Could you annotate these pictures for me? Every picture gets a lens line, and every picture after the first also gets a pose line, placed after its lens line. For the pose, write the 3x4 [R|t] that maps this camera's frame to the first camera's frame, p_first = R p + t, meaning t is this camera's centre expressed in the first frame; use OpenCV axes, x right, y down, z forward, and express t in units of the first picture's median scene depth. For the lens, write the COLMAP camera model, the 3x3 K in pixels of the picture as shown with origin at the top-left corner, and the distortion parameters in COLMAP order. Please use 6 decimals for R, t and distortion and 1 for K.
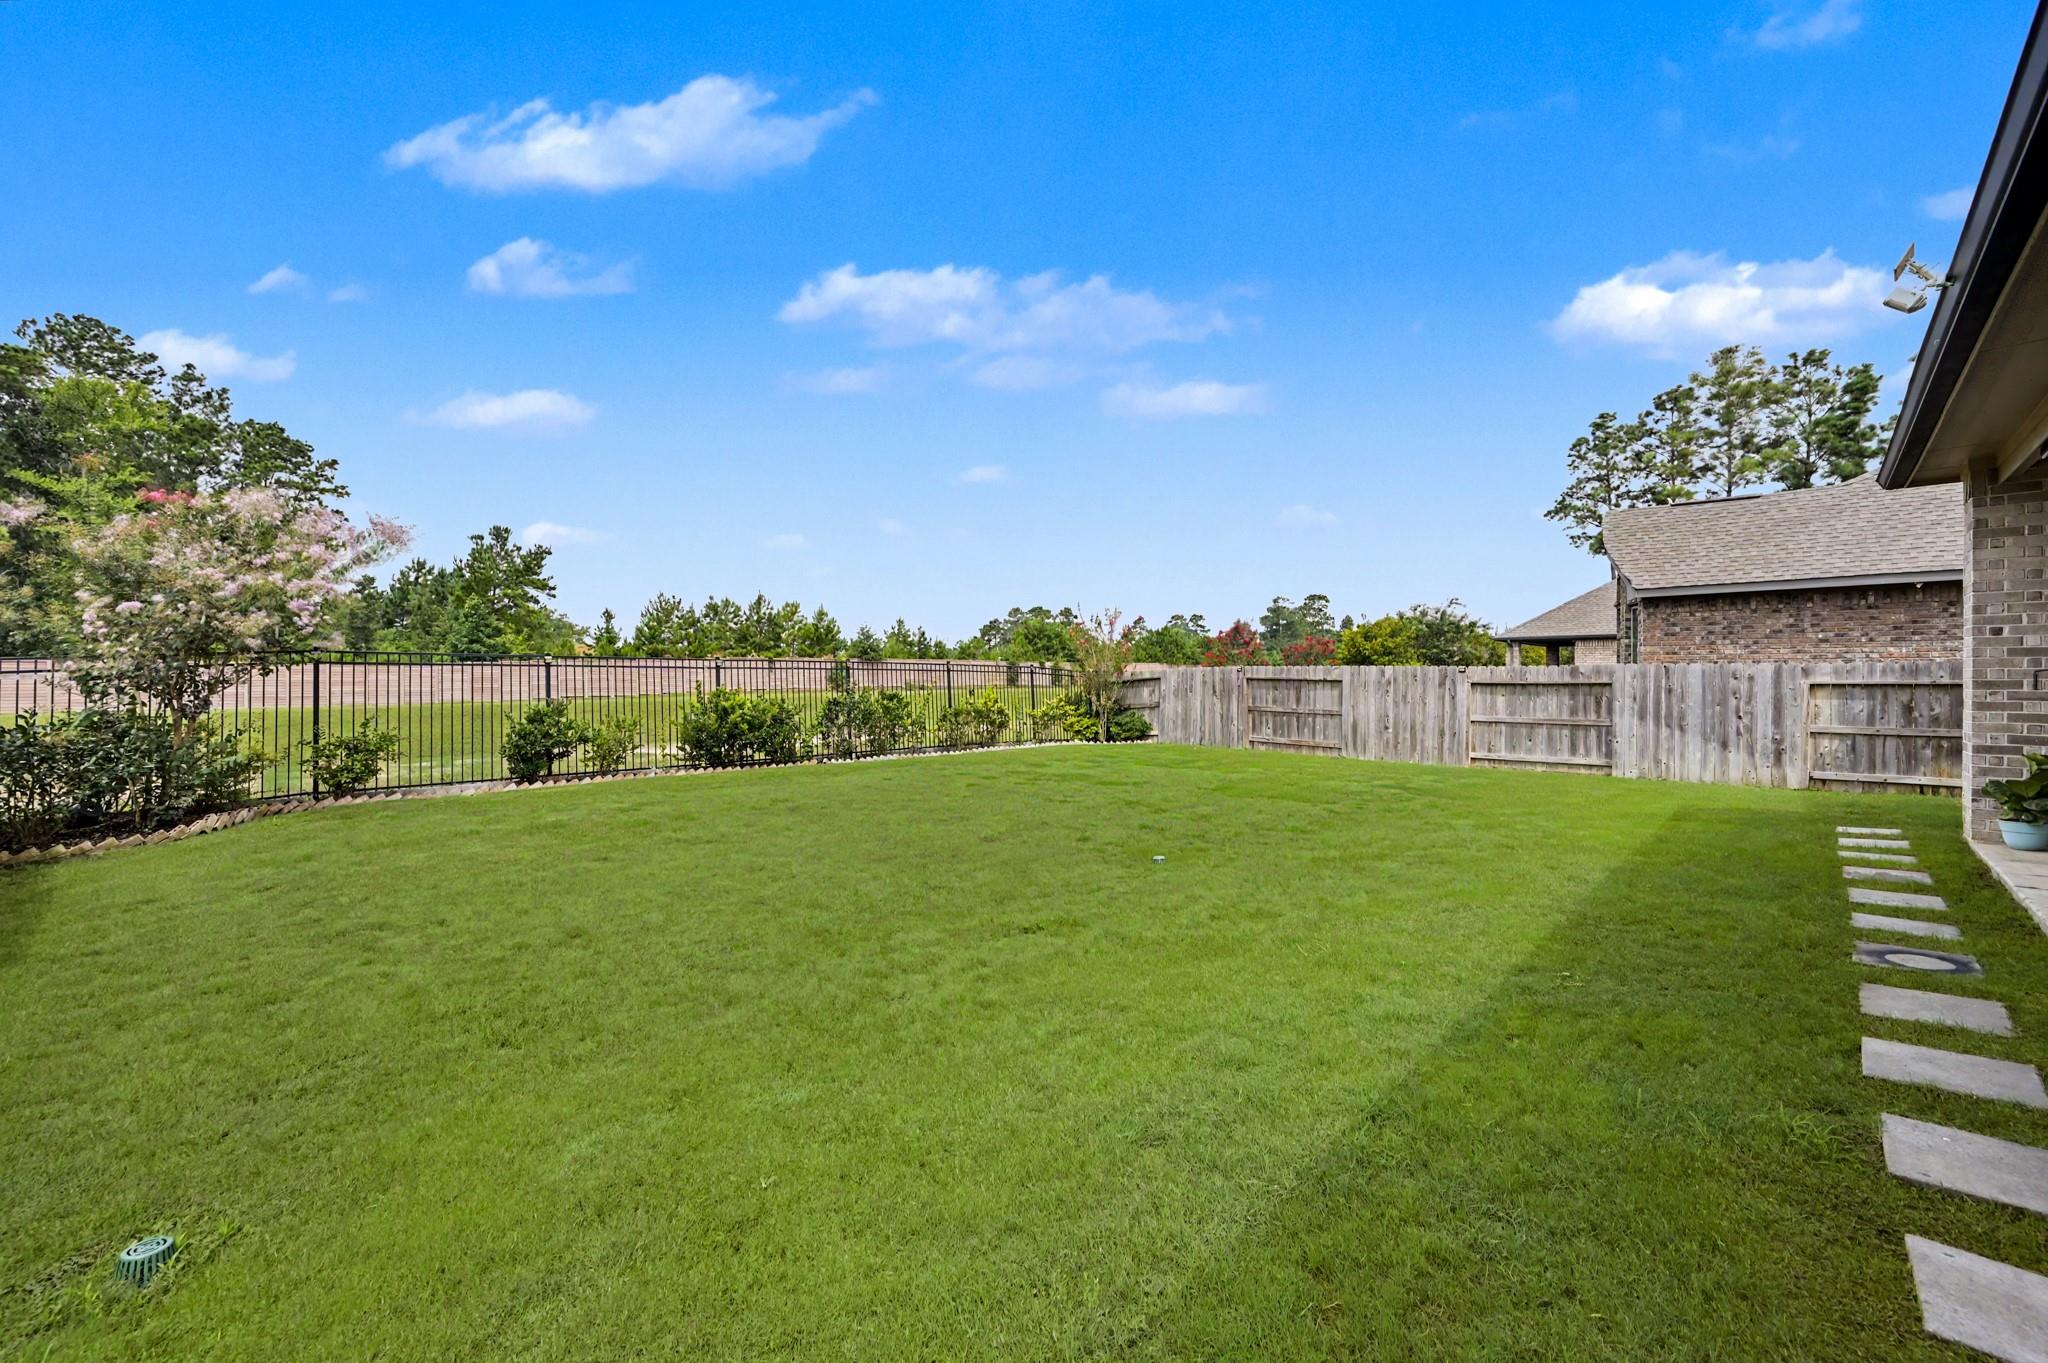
lens RADIAL K [[819.5, 0, 1015.0], [0, 819.5, 684.1], [0, 0, 1]] dist [0.005467, -0.001193]
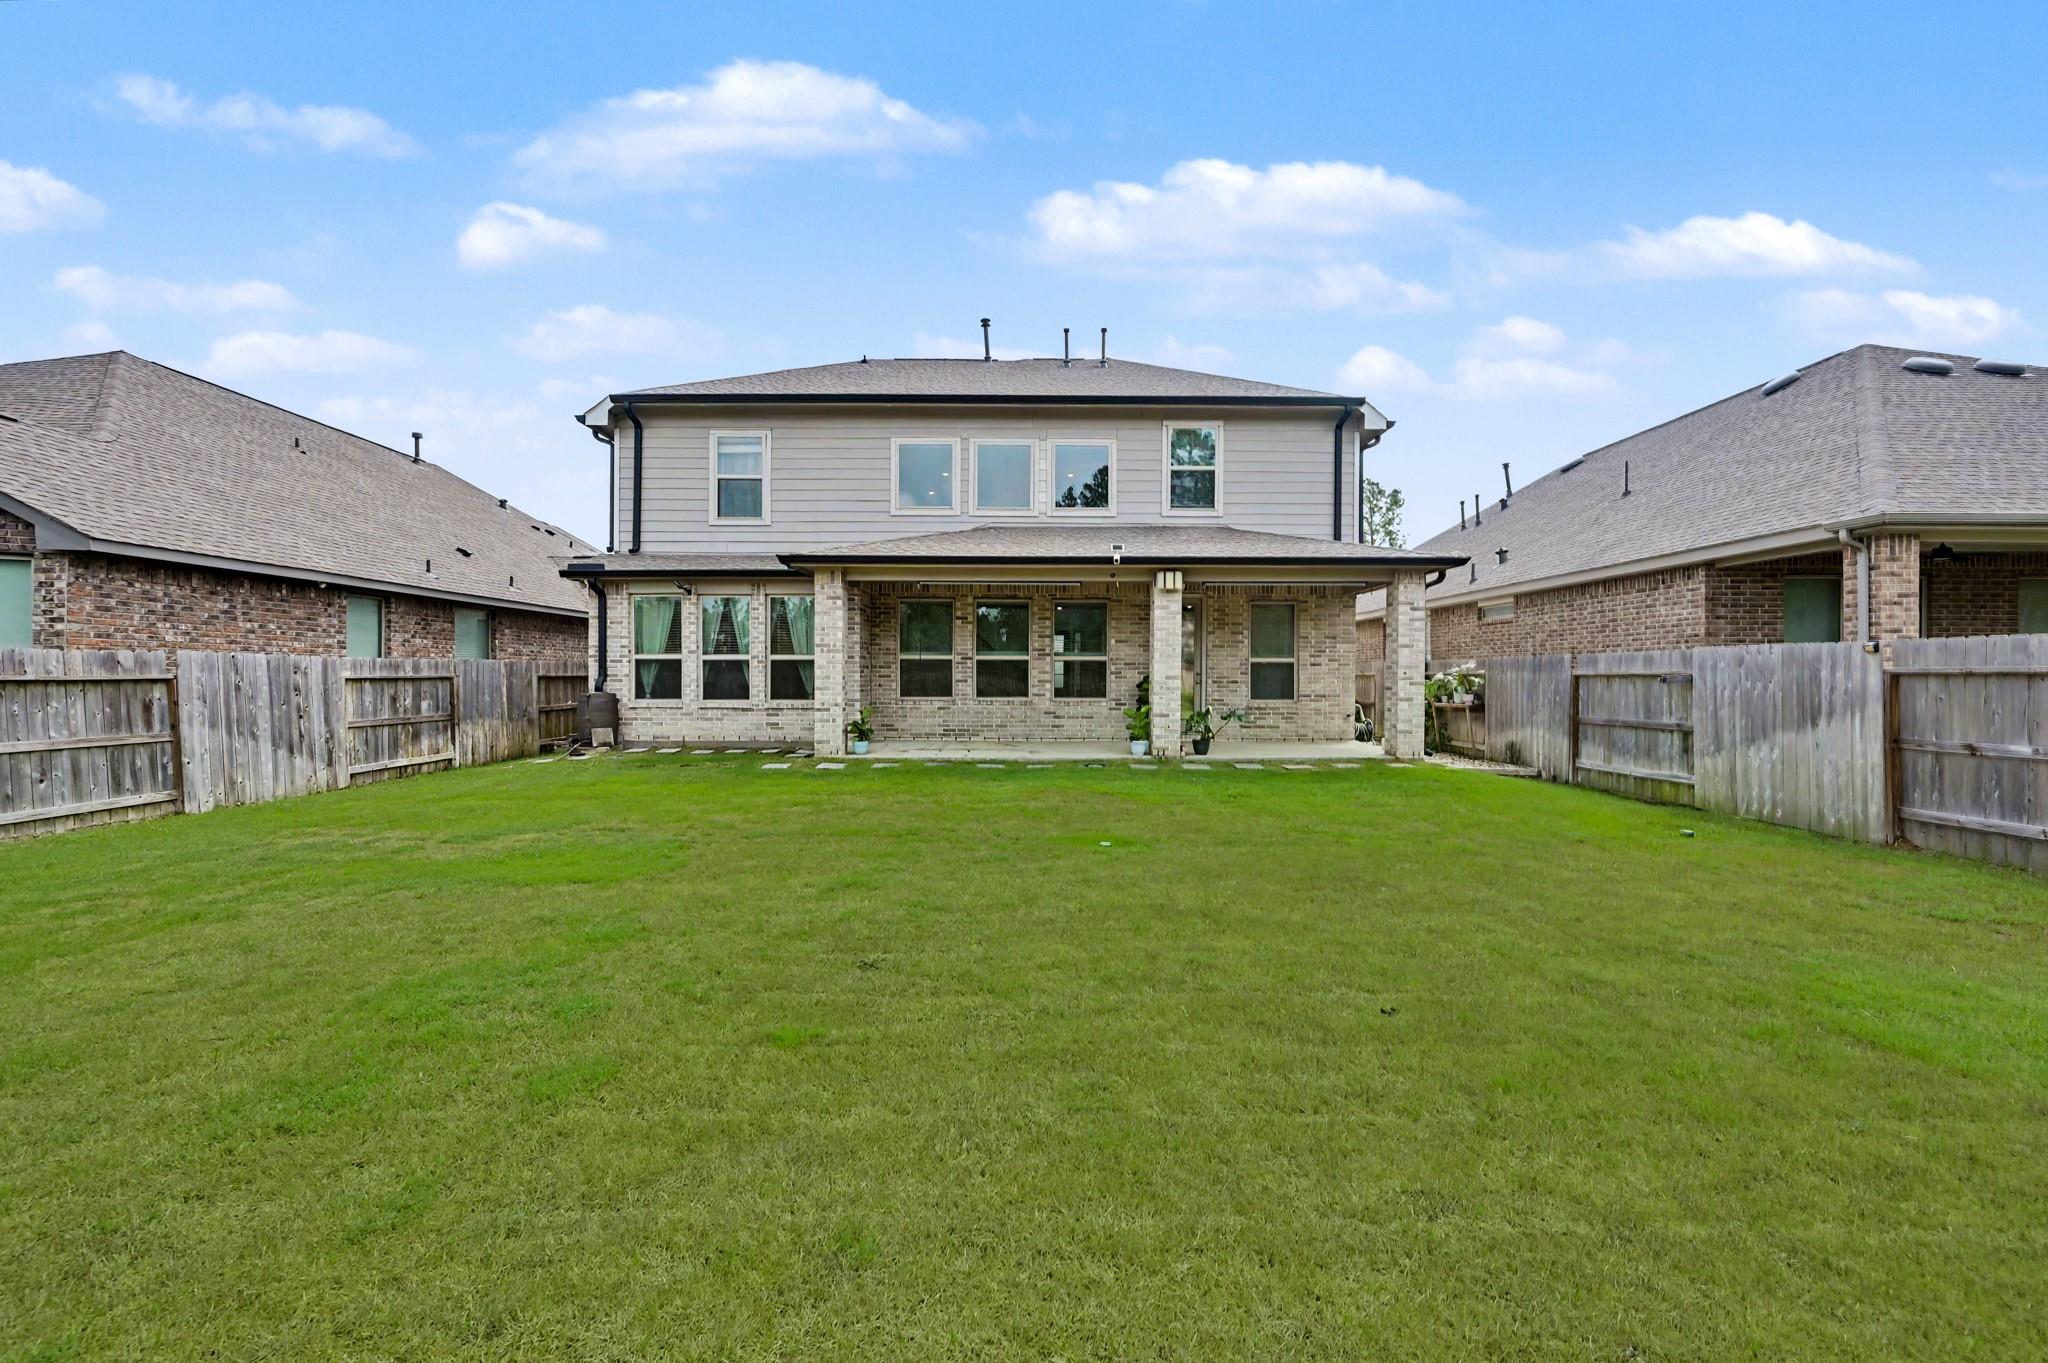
lens RADIAL K [[819.5, 0, 1041.4], [0, 819.5, 681.2], [0, 0, 1]] dist [0.005467, -0.001193]
pose [[-0.712385, -0.006003, 0.701763, -0.212432], [0.002037, 0.999942, 0.010622, -0.003848], [-0.701786, 0.008997, -0.712331, 0.768459]]
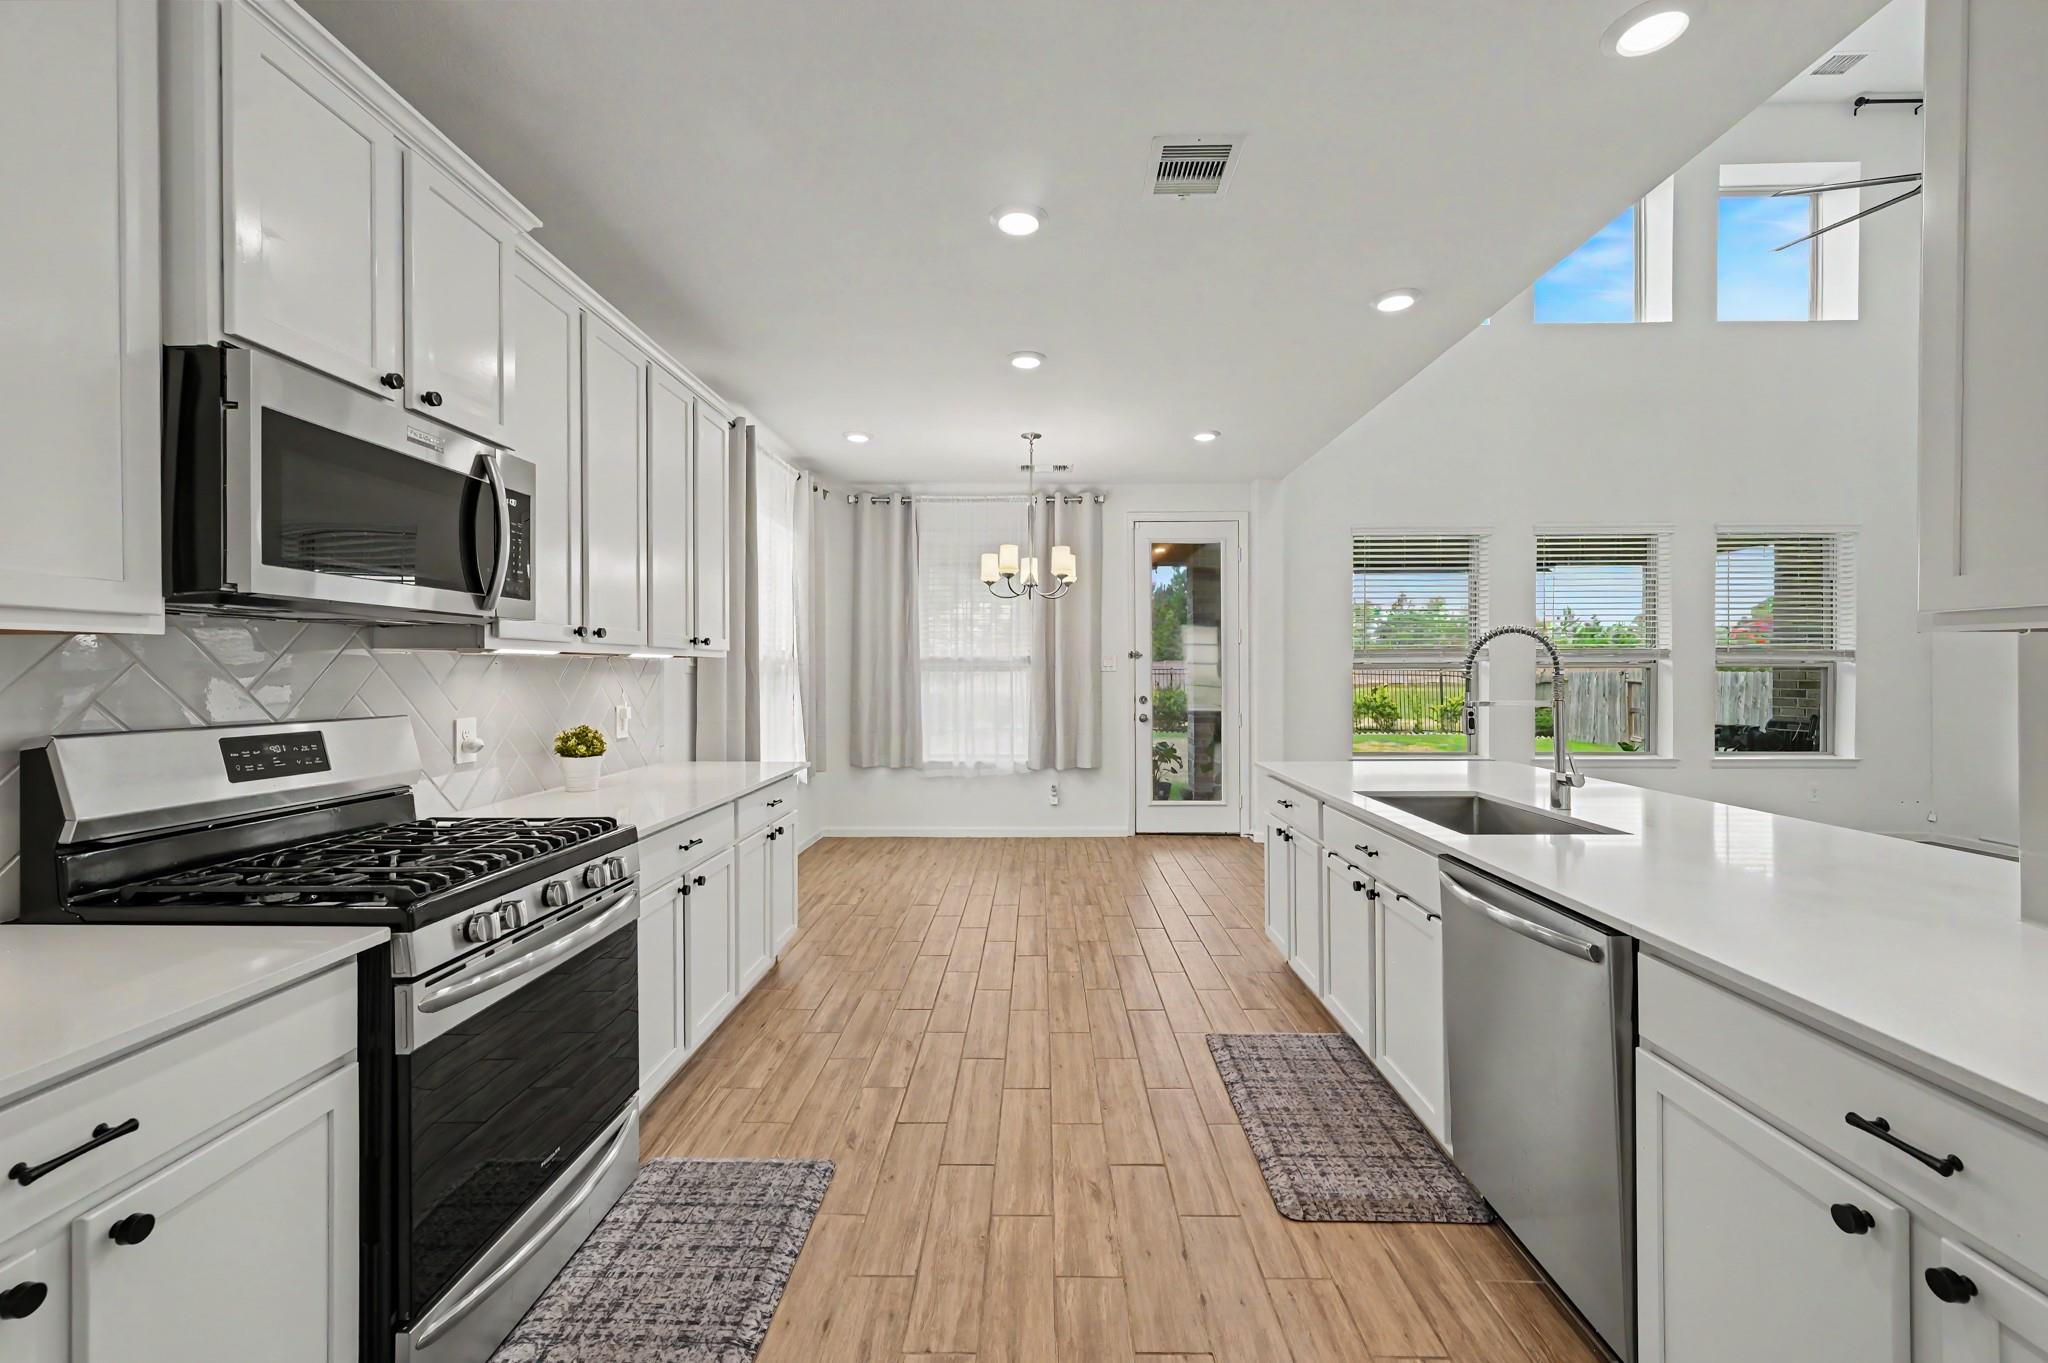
lens RADIAL K [[819.5, 0, 1035.1], [0, 819.5, 685.2], [0, 0, 1]] dist [0.005467, -0.001193]
pose [[0.685595, 0.012667, -0.727873, 0.549923], [-0.004033, 0.999899, 0.013602, -0.014273], [0.727972, -0.006390, 0.685577, -0.295674]]
